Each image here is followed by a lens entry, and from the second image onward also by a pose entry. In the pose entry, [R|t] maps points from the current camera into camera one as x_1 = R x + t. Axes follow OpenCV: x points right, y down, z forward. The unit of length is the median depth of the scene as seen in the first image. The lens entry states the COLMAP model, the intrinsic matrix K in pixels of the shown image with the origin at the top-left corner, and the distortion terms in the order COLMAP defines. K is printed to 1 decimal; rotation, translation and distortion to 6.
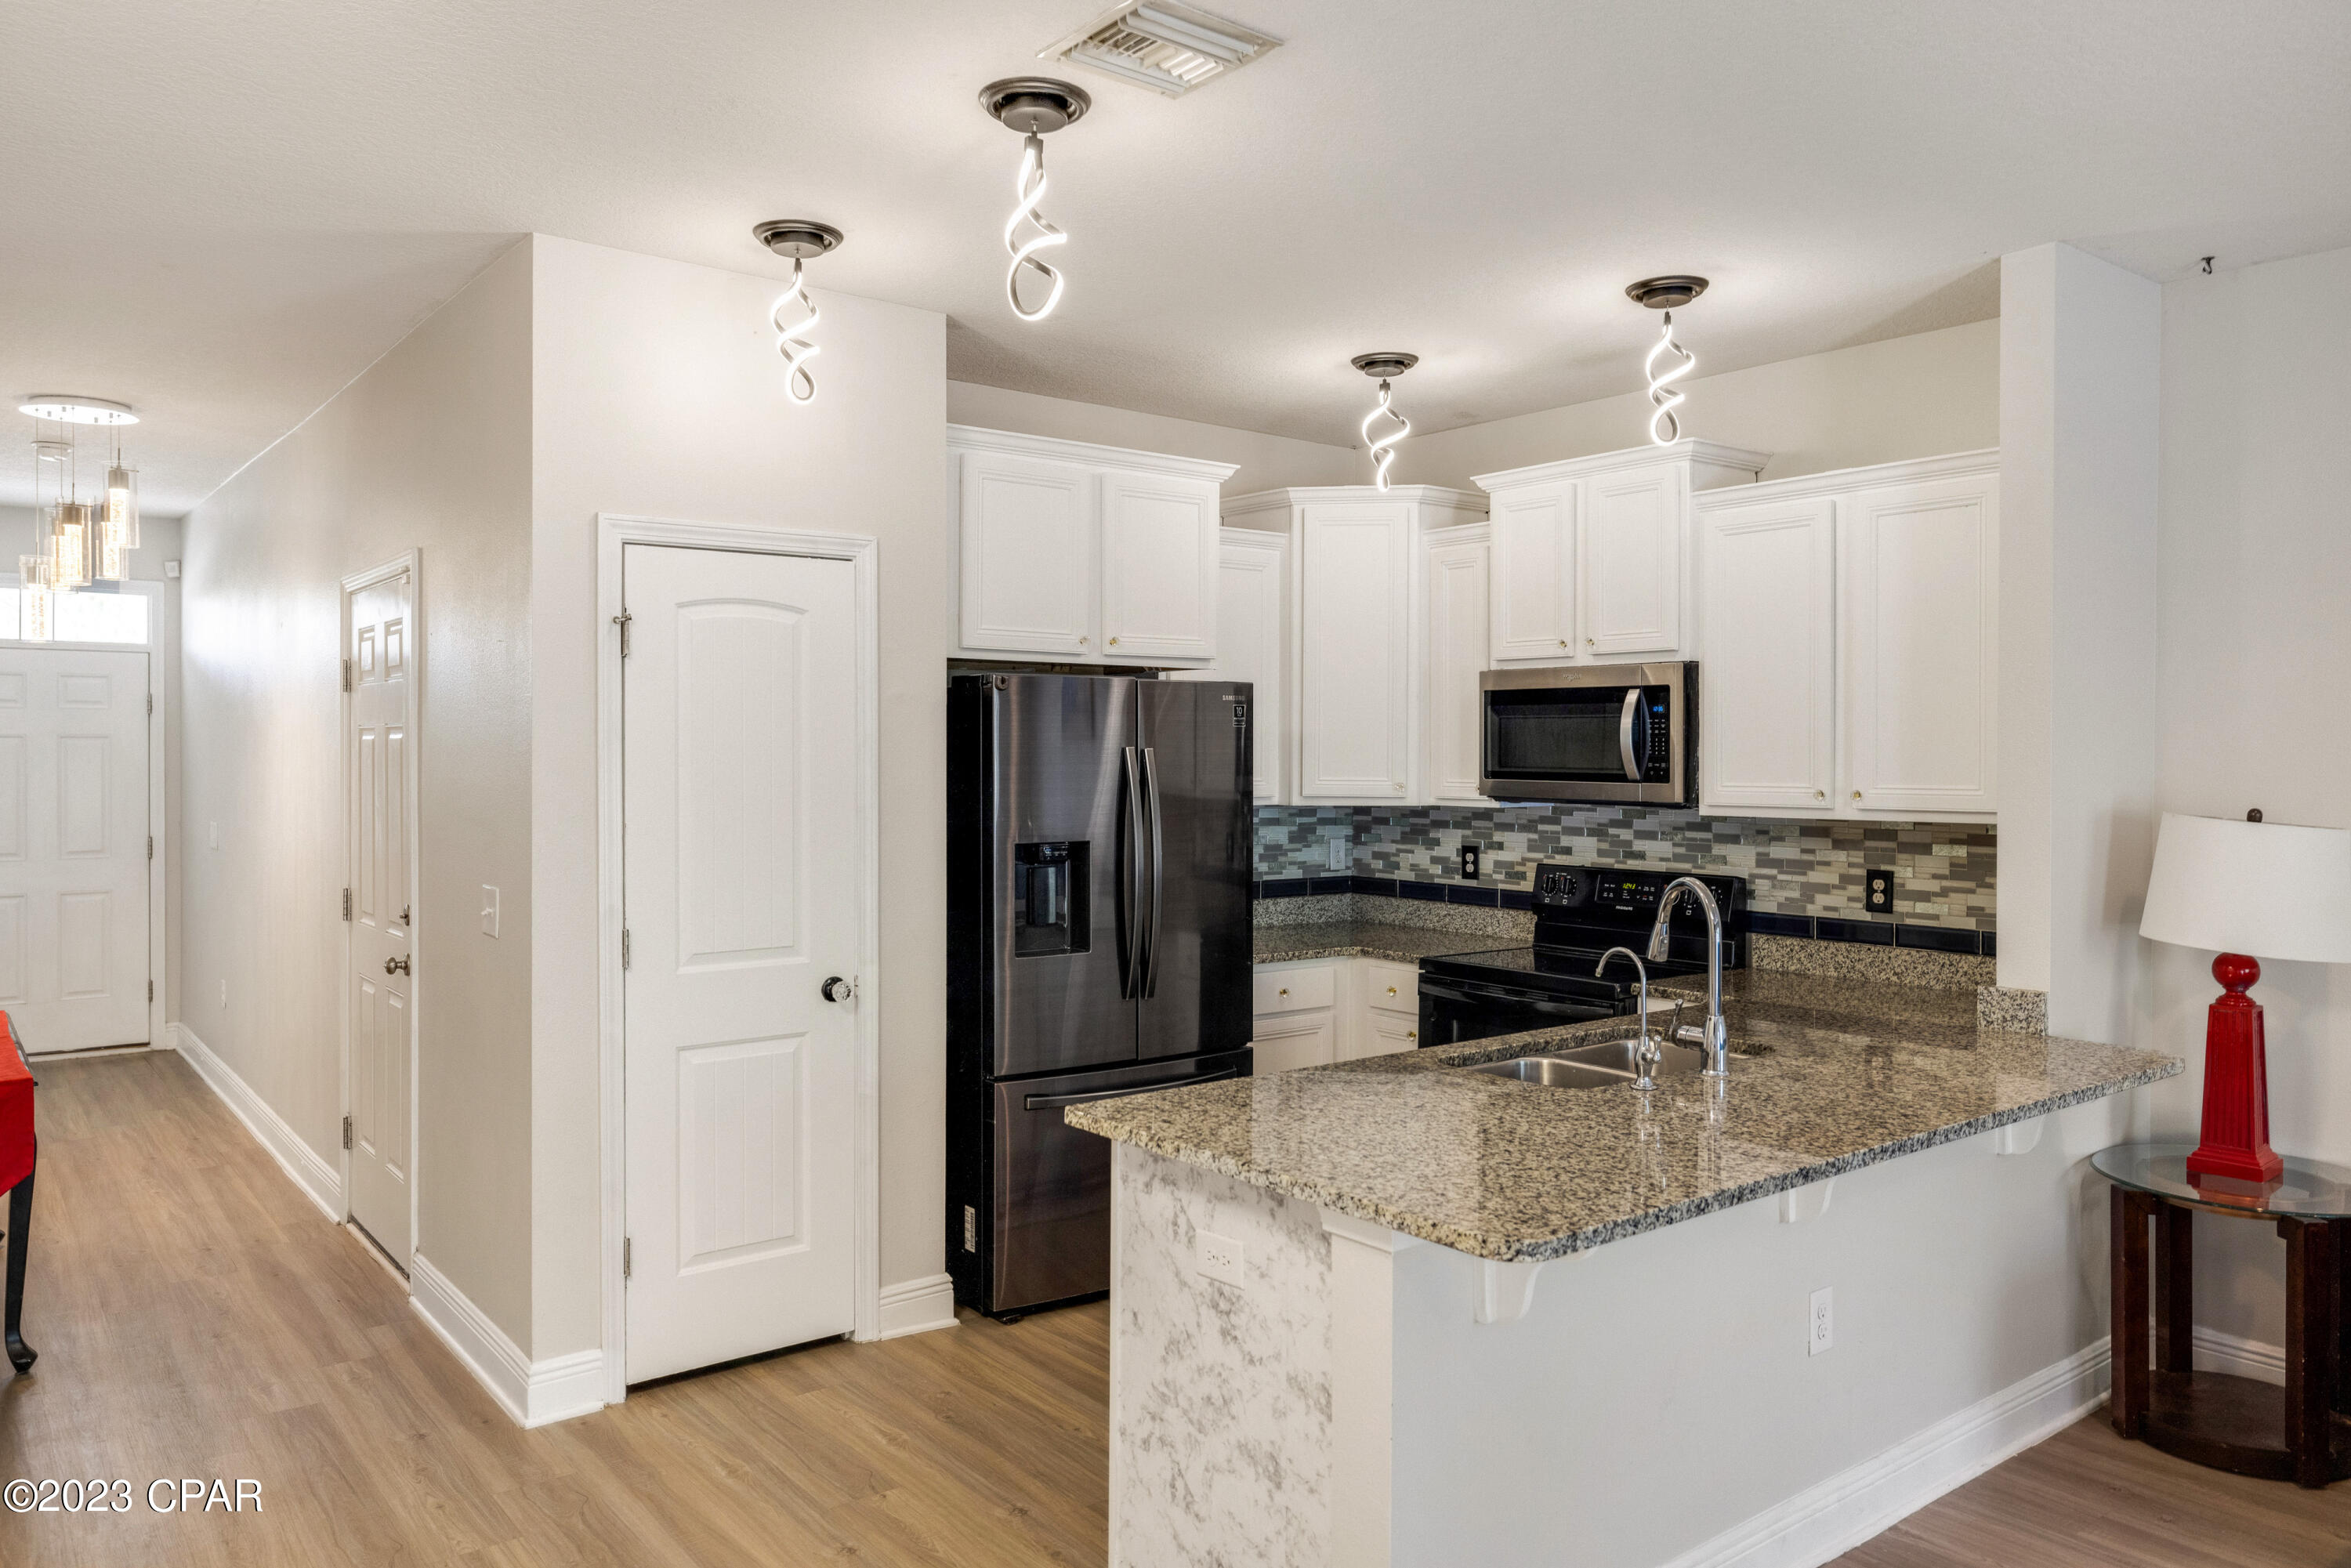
lens RADIAL K [[1621.4, 0, 1163.2], [0, 1621.4, 767.5], [0, 0, 1]] dist [0.006670, -0.000445]
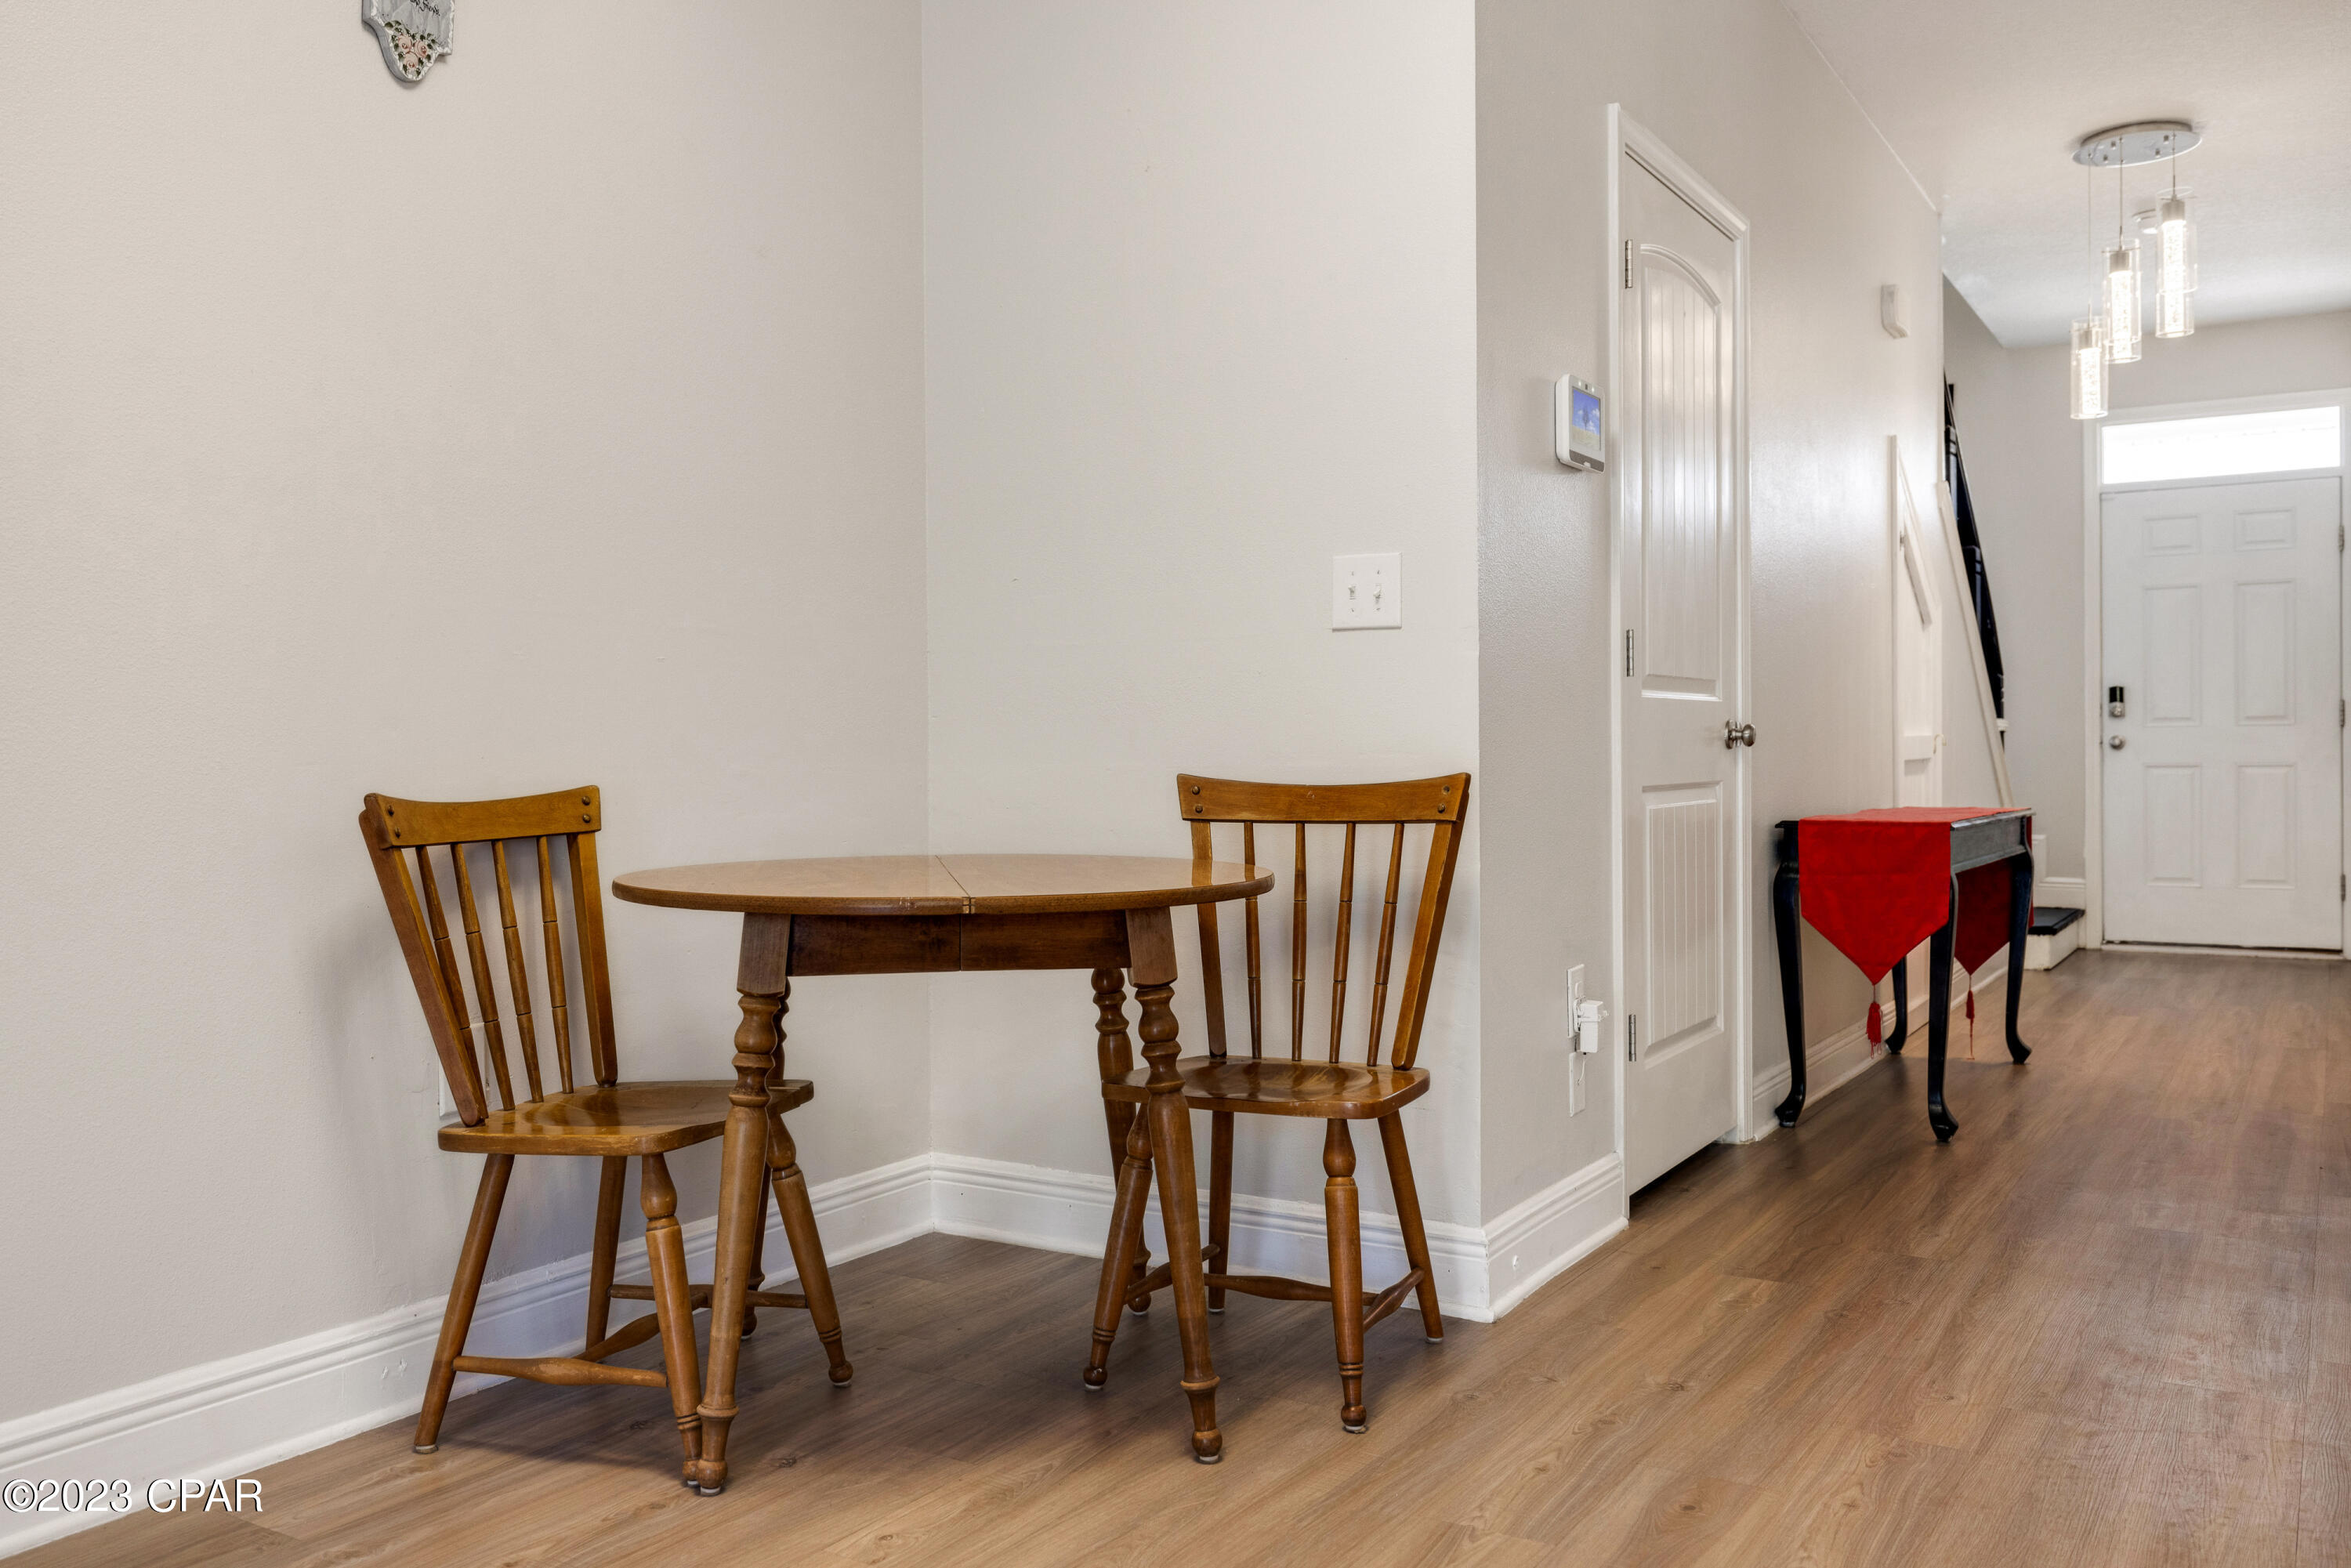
lens RADIAL K [[1904.3, 0, 1175.5], [0, 1904.3, 784.0], [0, 0, 1]] dist [0.011734, 0.013495]
pose [[0.350409, 0.003397, -0.936591, 0.123847], [-0.001072, 0.999994, 0.003226, 0.125724], [0.936596, -0.000127, 0.350411, 0.156939]]
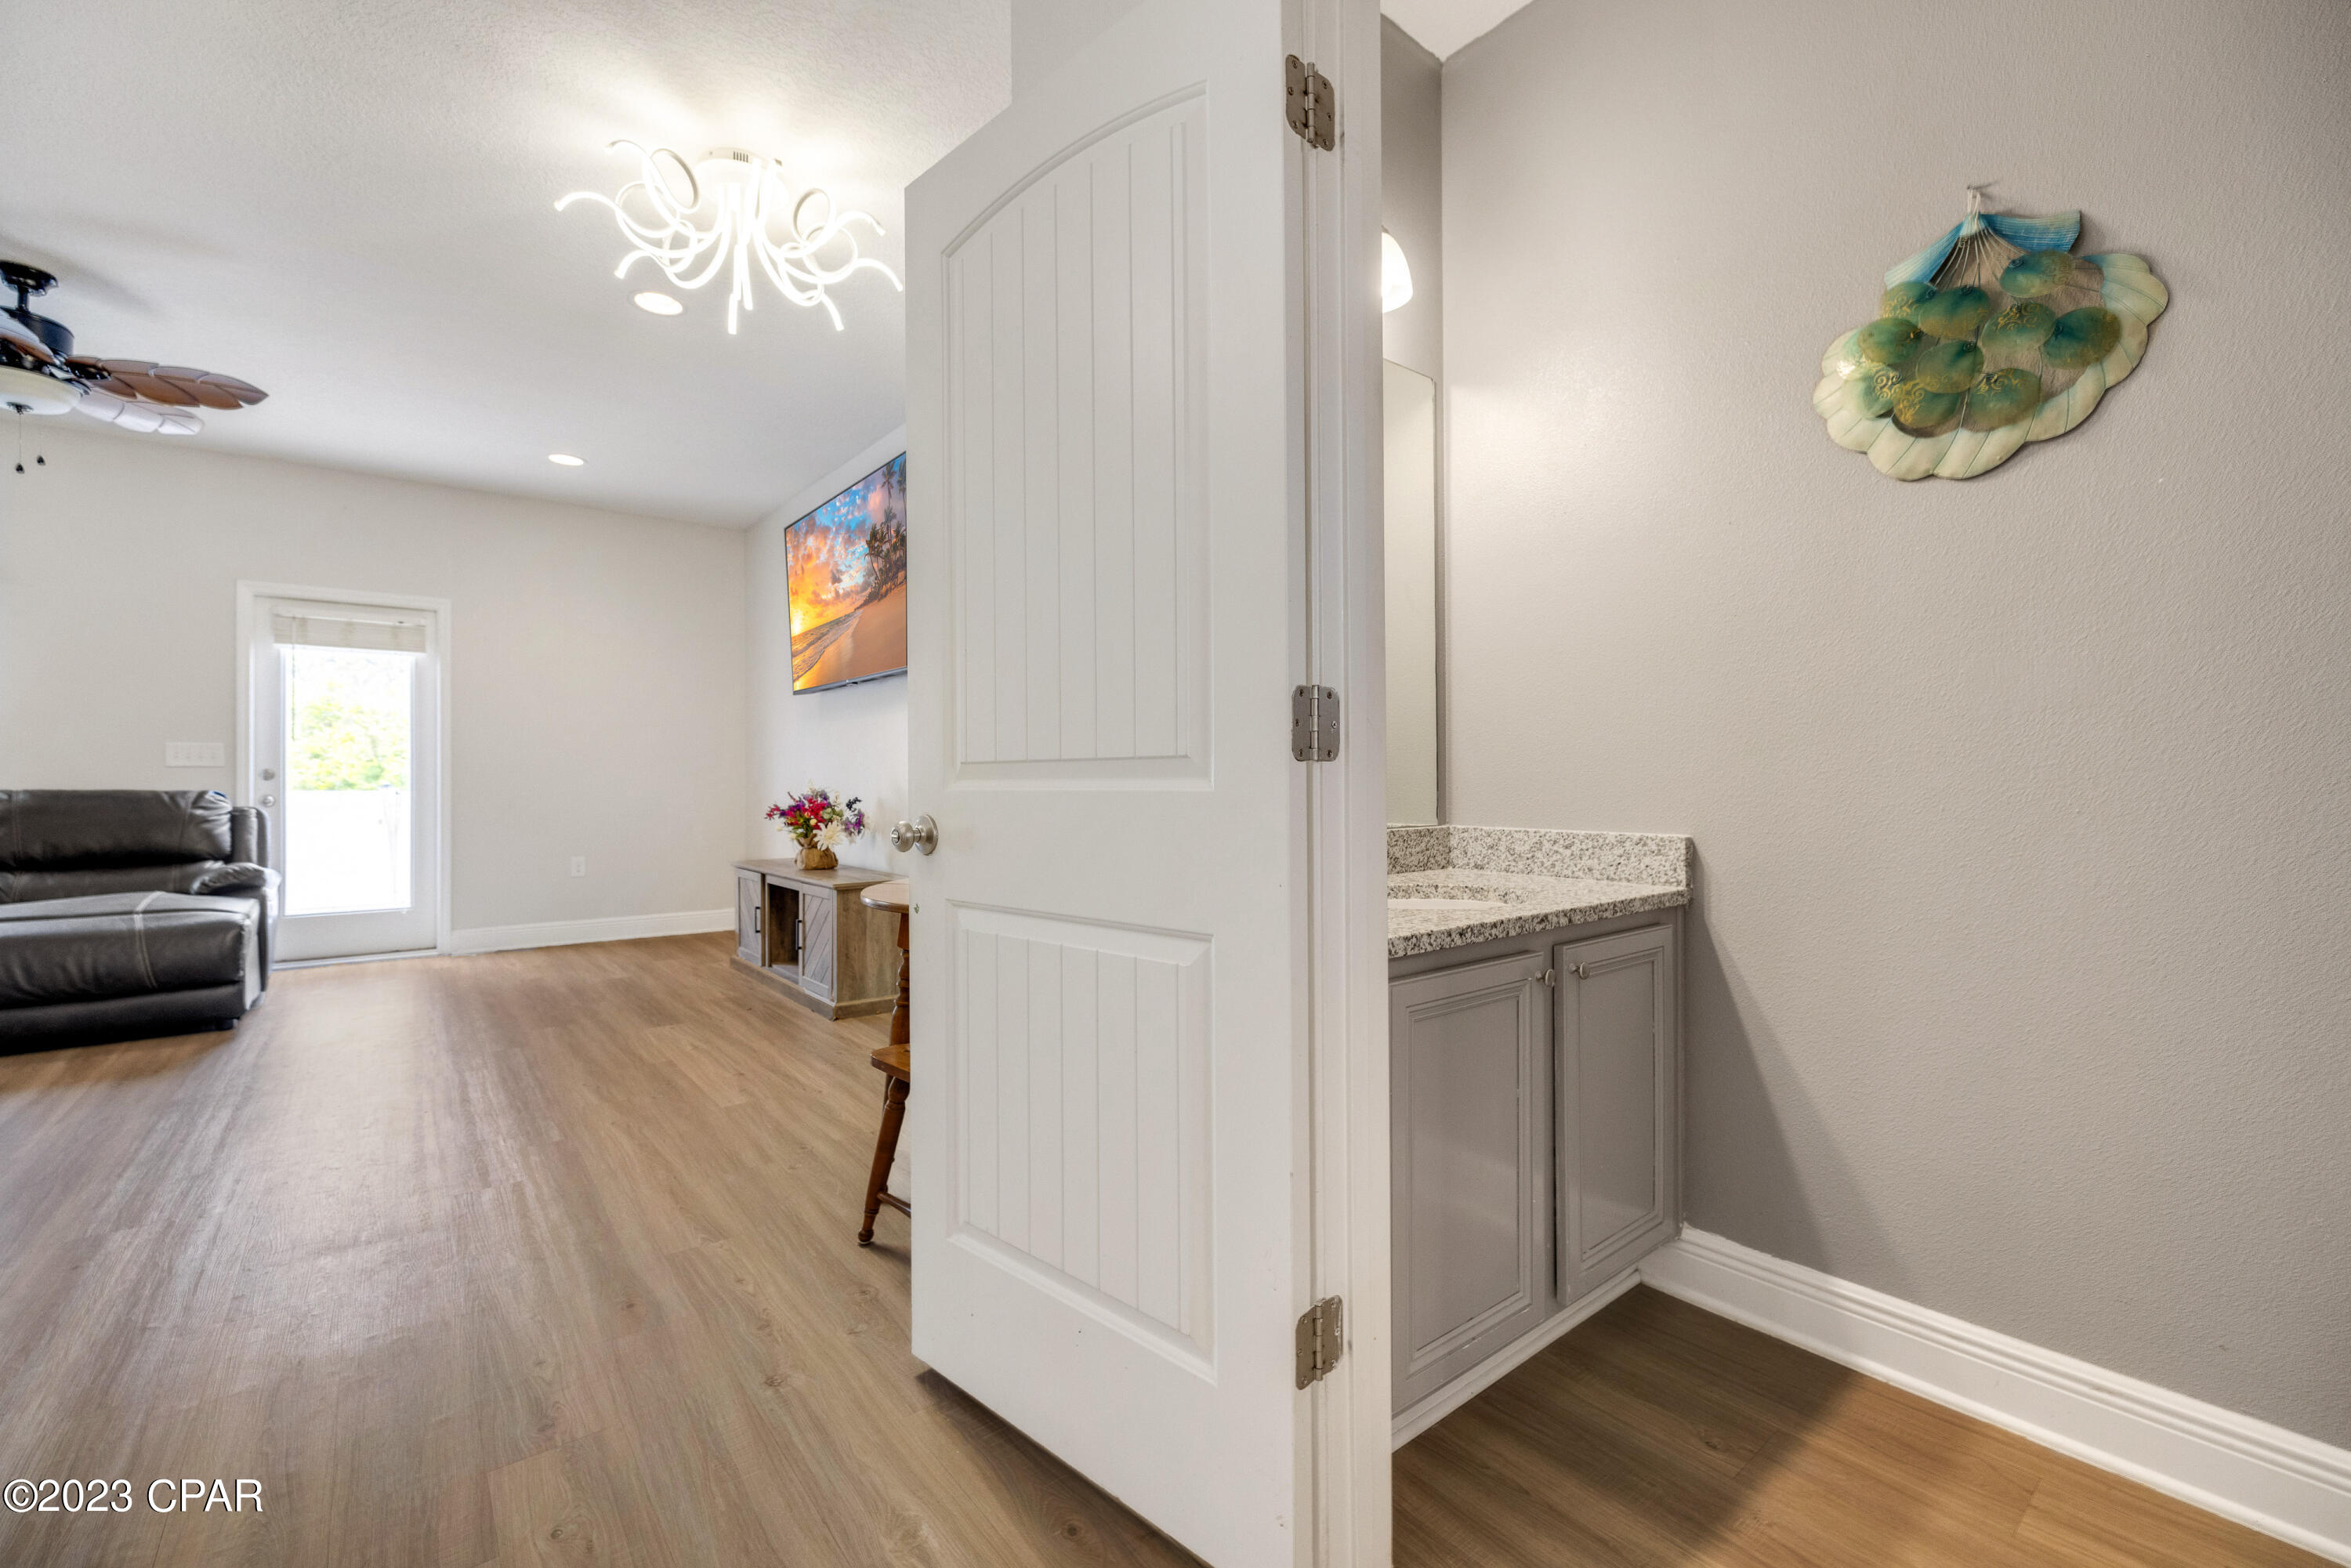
lens RADIAL K [[970.2, 0, 1167.3], [0, 970.2, 780.6], [0, 0, 1]] dist [-0.000443, -0.000286]
pose [[-0.999785, -0.003789, -0.020383, -0.426432], [-0.004059, 0.999904, 0.013250, 0.089609], [0.020331, 0.013329, -0.999704, 0.774008]]
